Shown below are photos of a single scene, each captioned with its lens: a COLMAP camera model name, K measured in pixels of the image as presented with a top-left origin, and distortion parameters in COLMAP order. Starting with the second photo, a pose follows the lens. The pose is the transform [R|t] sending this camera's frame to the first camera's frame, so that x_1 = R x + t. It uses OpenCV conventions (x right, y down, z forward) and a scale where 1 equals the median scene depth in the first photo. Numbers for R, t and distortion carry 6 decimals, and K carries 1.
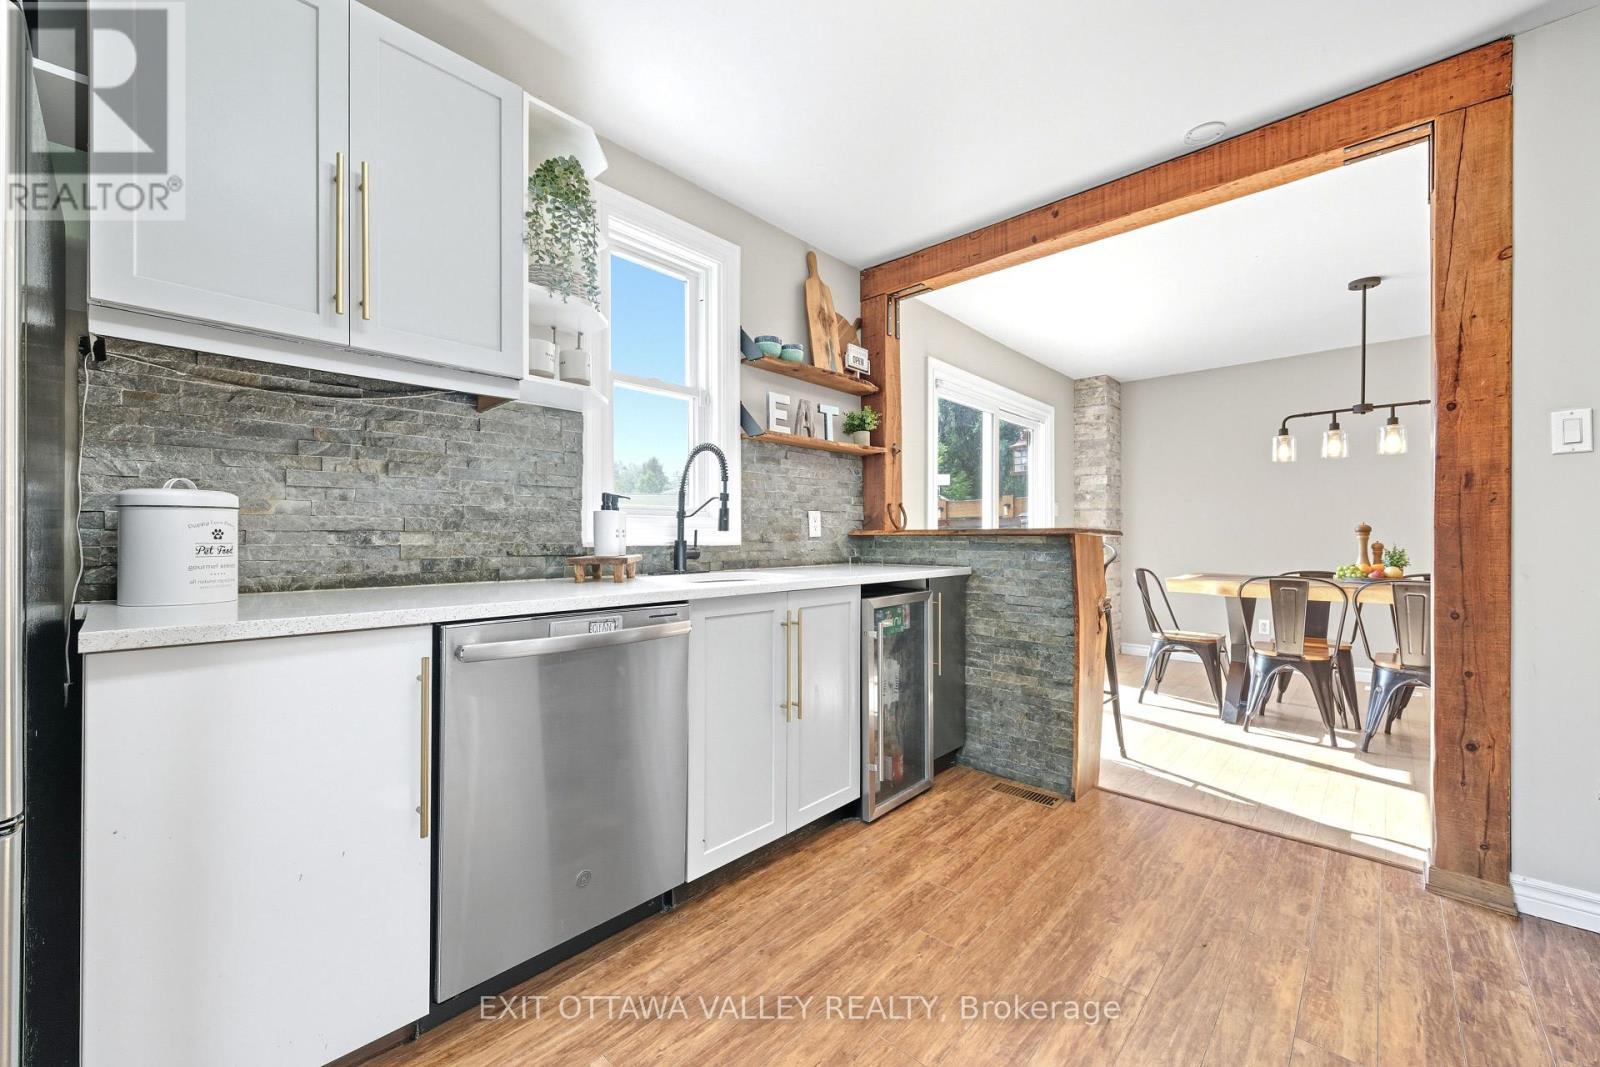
lens RADIAL K [[627.5, 0, 802.4], [0, 627.5, 538.7], [0, 0, 1]] dist [0.006255, -0.001709]
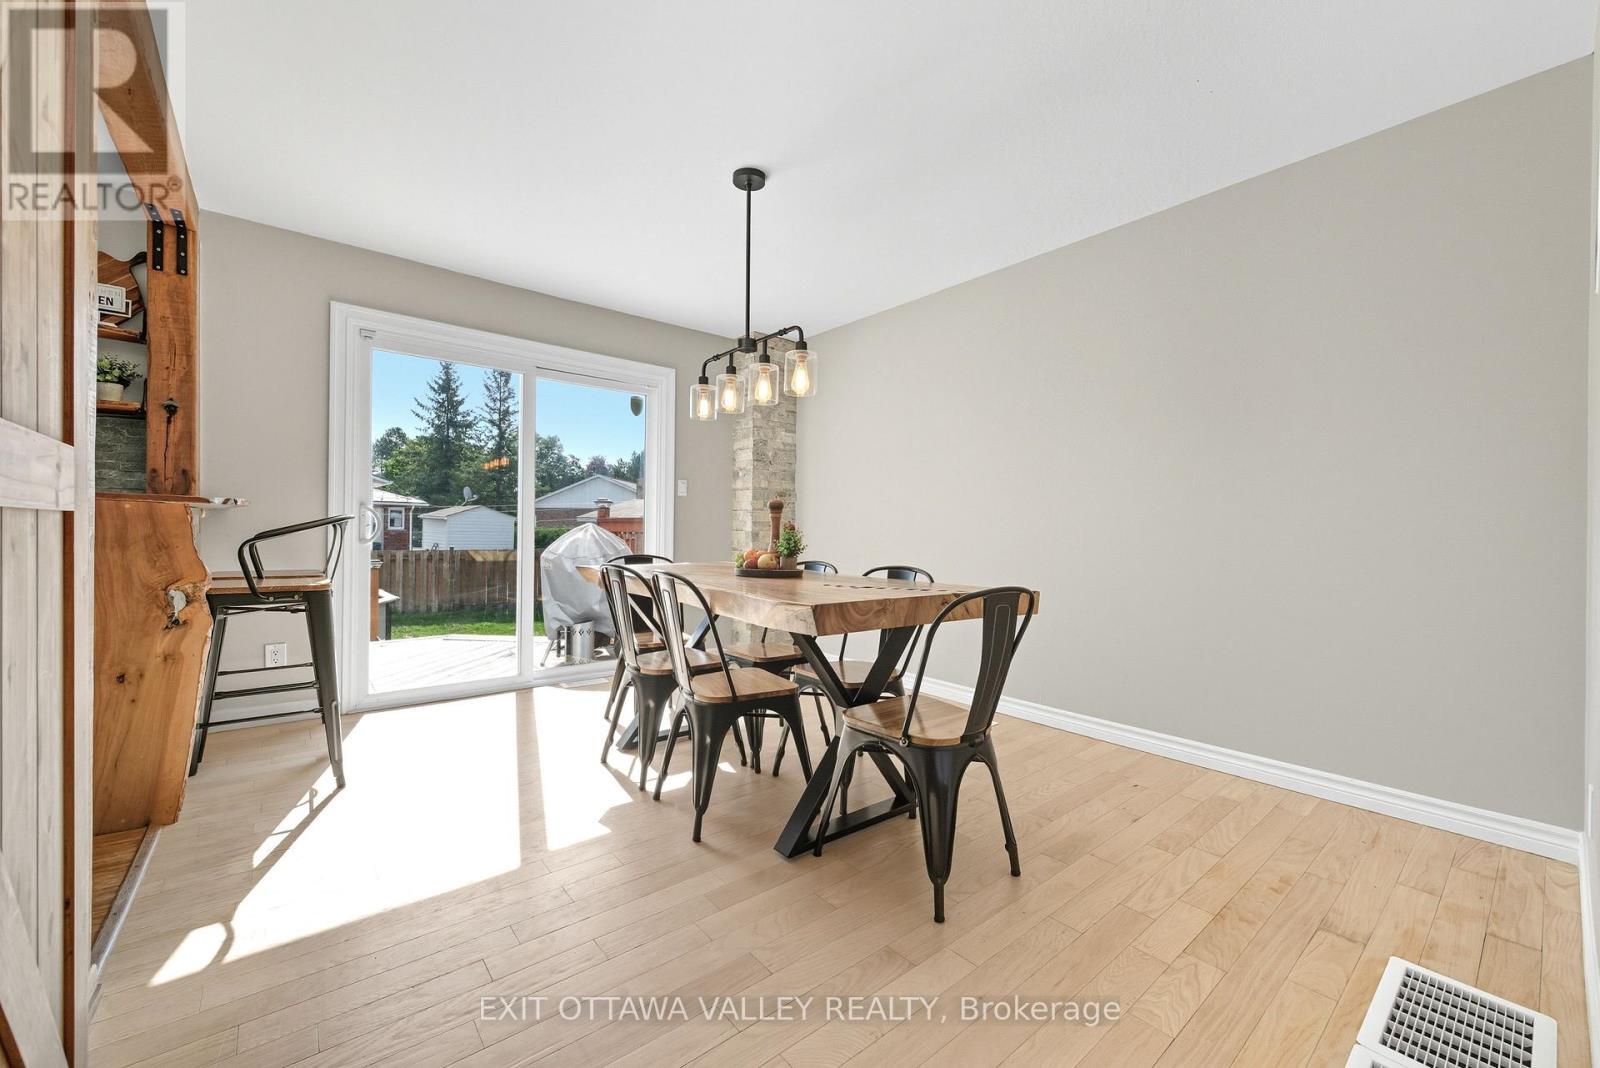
lens RADIAL K [[623.3, 0, 800.0], [0, 623.3, 534.0], [0, 0, 1]] dist [-0.000273, -0.000303]
pose [[0.990959, 0.013550, -0.133482, 1.264205], [-0.013044, 0.999904, 0.004666, 0.019238], [0.133532, -0.002883, 0.991040, 0.319572]]
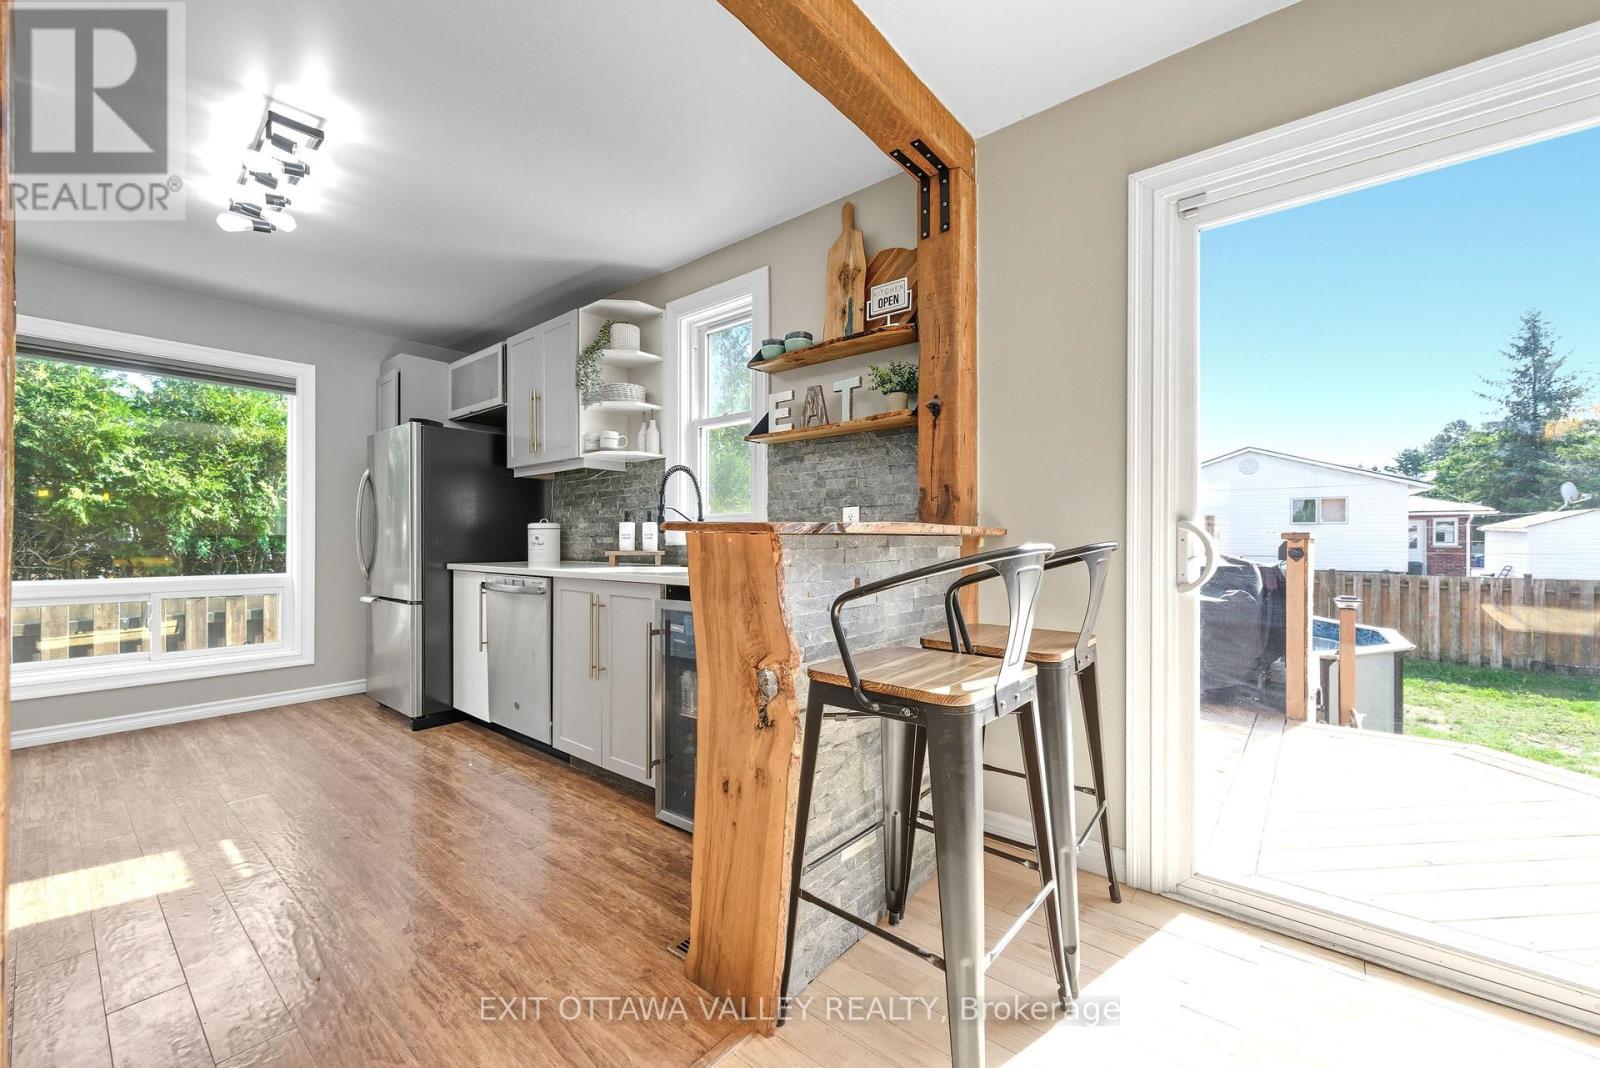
lens RADIAL K [[630.0, 0, 802.7], [0, 630.0, 538.3], [0, 0, 1]] dist [0.000643, -0.000116]
pose [[0.056050, -0.002765, -0.998424, 0.914354], [-0.000128, 0.999996, -0.002777, 0.000150], [0.998428, 0.000284, 0.056049, 0.943630]]
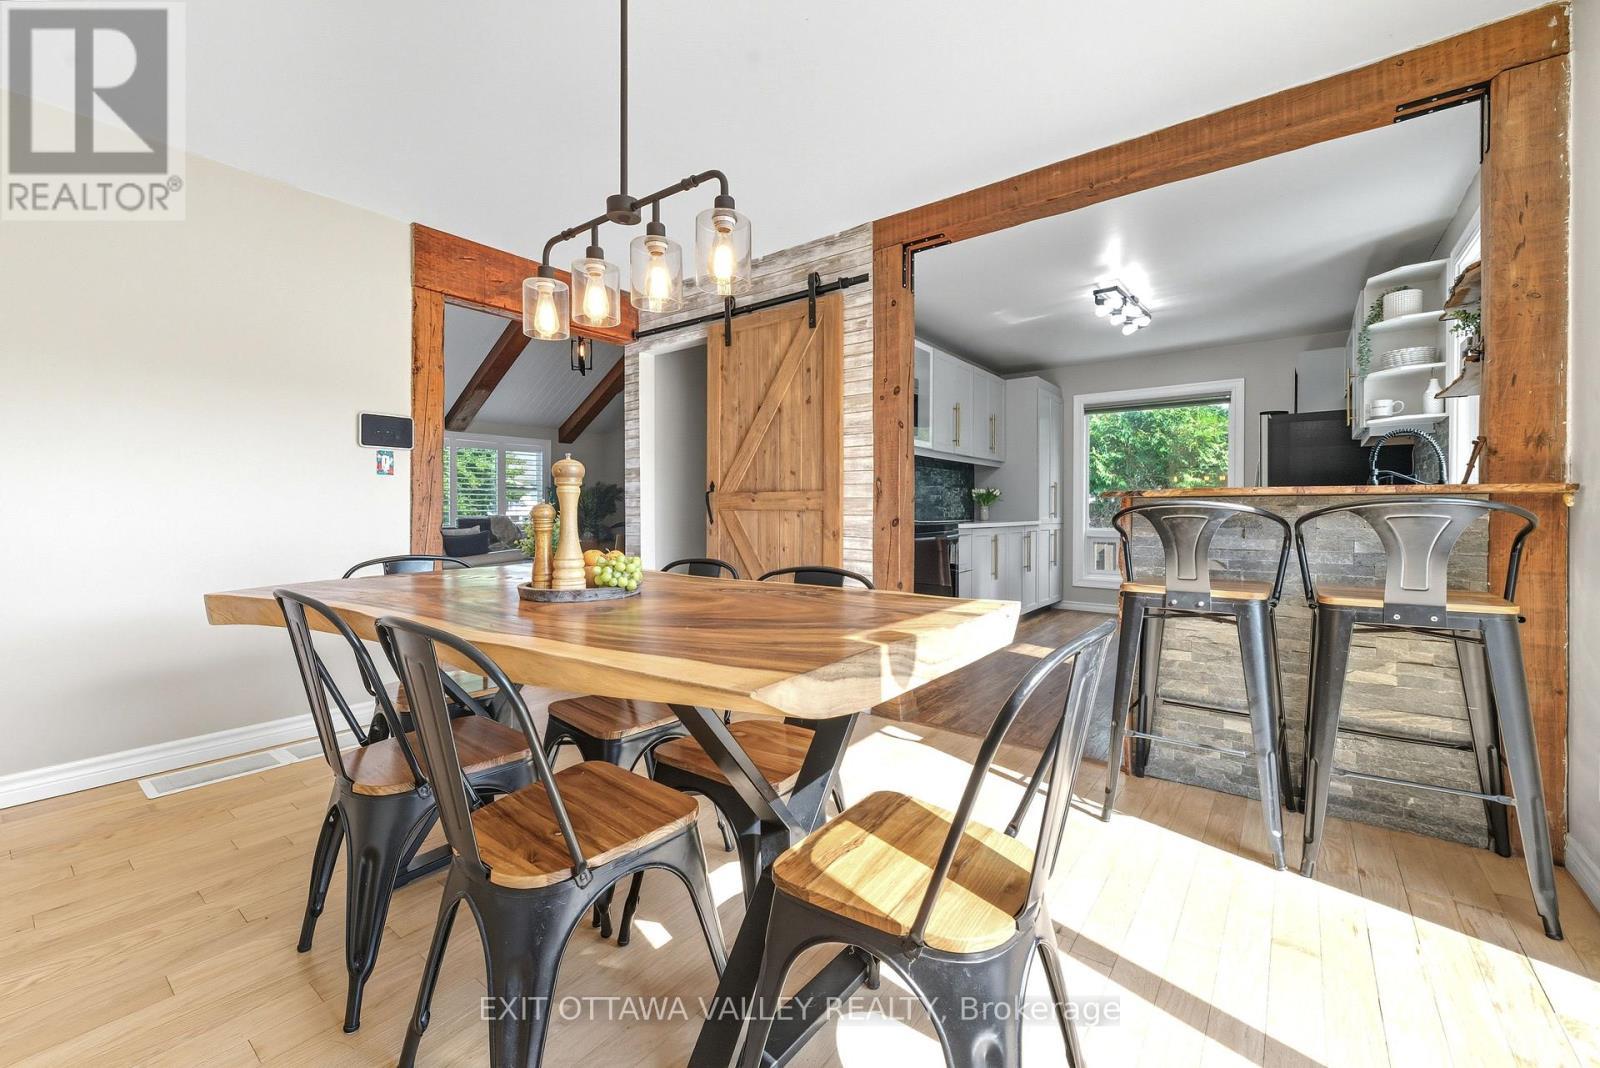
lens RADIAL K [[646.5, 0, 807.7], [0, 646.5, 517.0], [0, 0, 1]] dist [0.006474, -0.000222]
pose [[-0.995171, 0.000103, -0.098152, 0.955870], [-0.000920, 0.999946, 0.010382, 0.012811], [0.098148, 0.010422, -0.995117, 1.778109]]
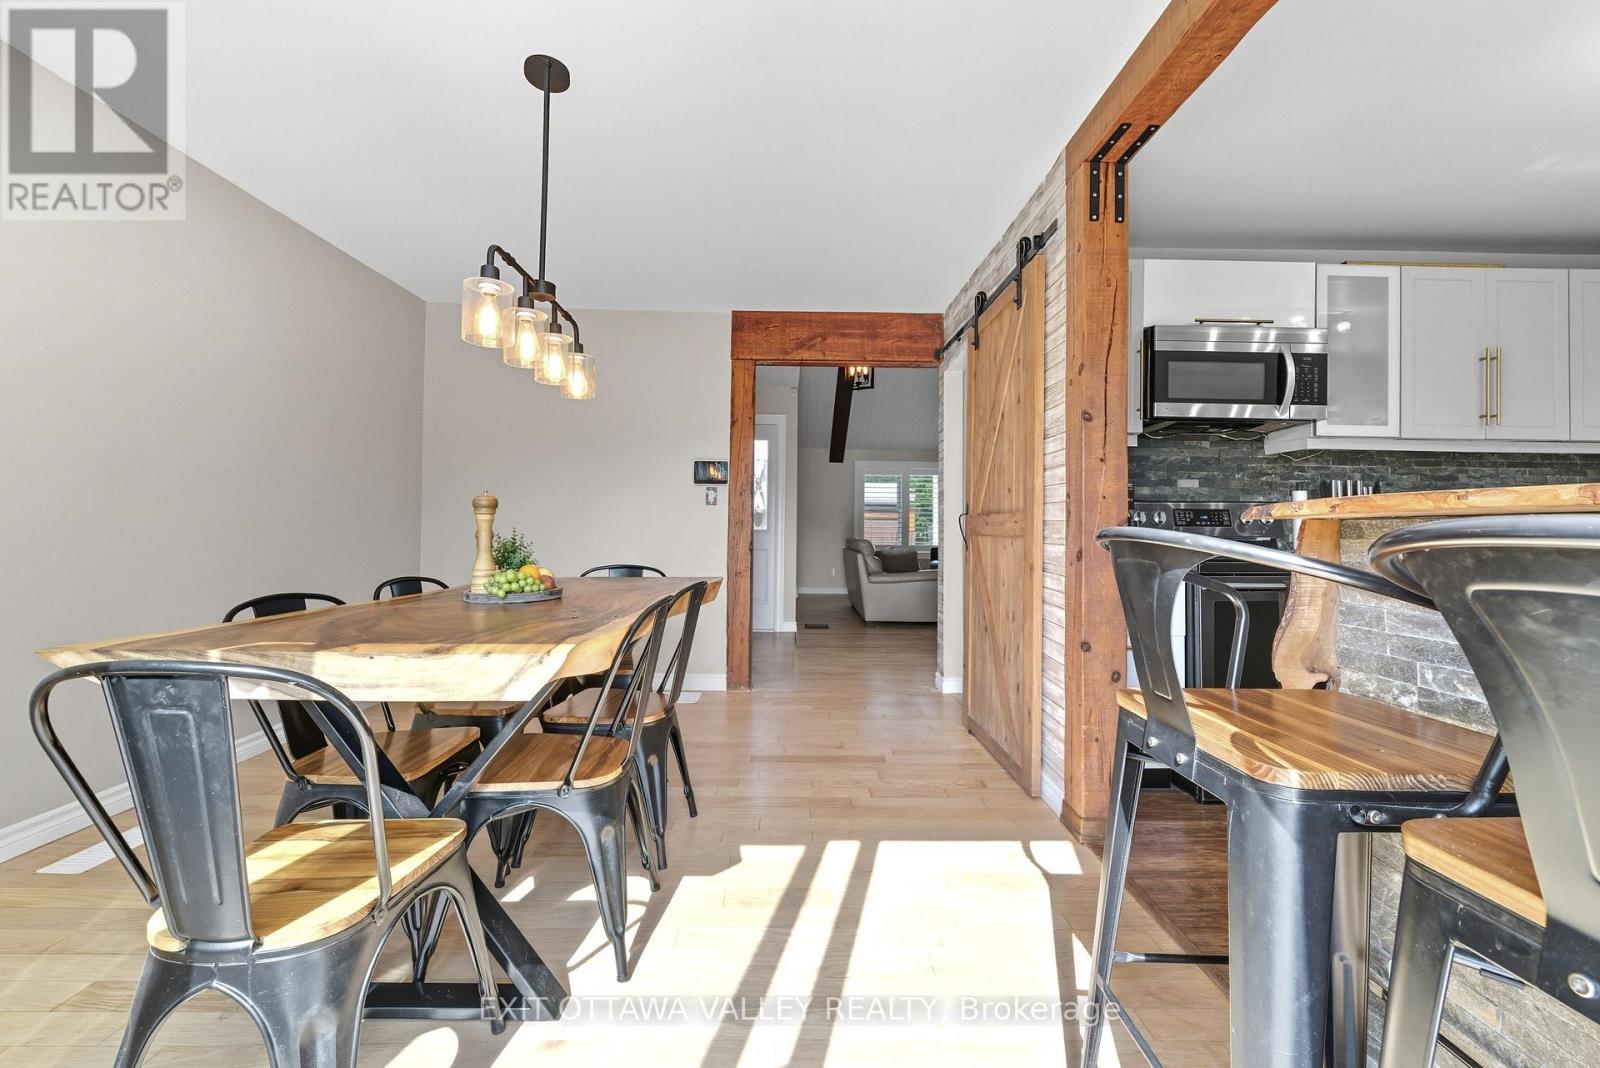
lens RADIAL K [[646.5, 0, 807.7], [0, 646.5, 517.0], [0, 0, 1]] dist [0.006474, -0.000222]
pose [[-0.696106, 0.006585, 0.717909, 0.367434], [-0.010440, 0.999759, -0.019293, 0.005754], [-0.717863, -0.020925, -0.695870, 1.472727]]
